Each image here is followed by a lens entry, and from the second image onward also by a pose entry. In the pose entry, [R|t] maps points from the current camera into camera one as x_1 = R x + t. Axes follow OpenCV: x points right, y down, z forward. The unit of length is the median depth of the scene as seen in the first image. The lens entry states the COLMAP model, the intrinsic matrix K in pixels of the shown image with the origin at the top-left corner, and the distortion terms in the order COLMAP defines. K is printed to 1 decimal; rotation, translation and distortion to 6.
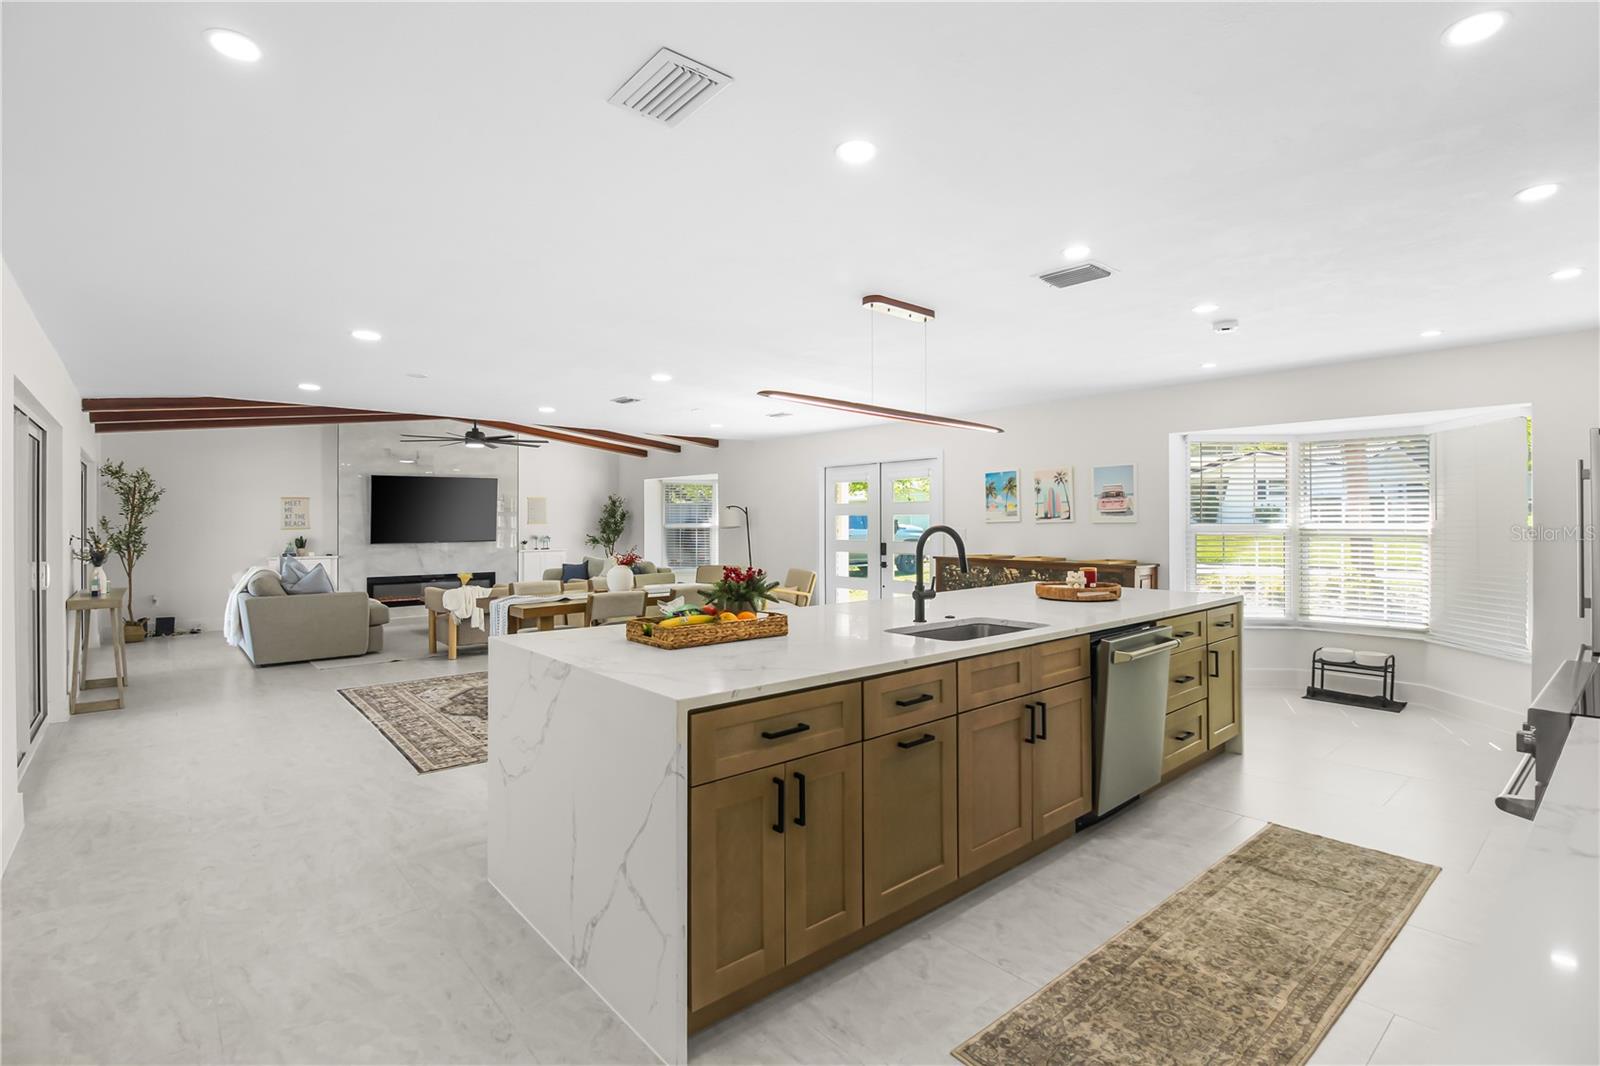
lens RADIAL K [[748.3, 0, 800.0], [0, 748.3, 533.0], [0, 0, 1]] dist [0.000374, -0.000138]
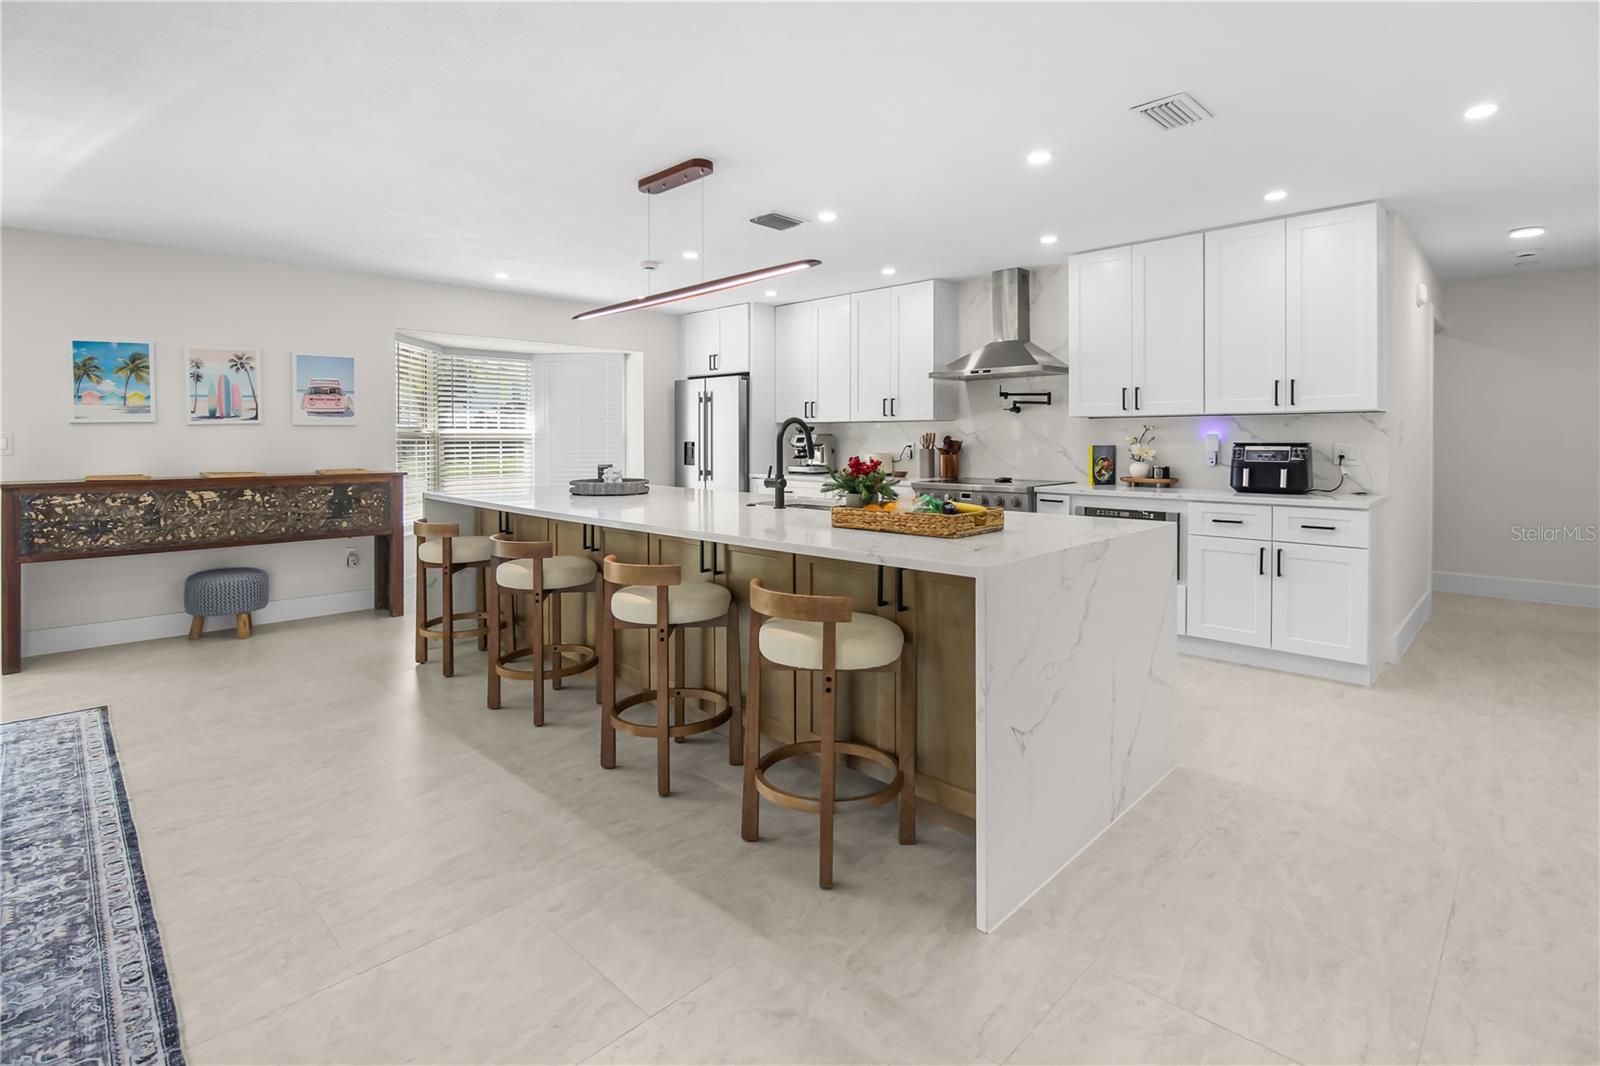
lens RADIAL K [[769.3, 0, 804.2], [0, 769.3, 502.9], [0, 0, 1]] dist [-0.019236, -0.000324]
pose [[-0.079943, -0.078023, 0.993741, -0.437413], [0.020721, 0.996586, 0.079913, 0.014484], [-0.996584, 0.026979, -0.078053, 0.507456]]
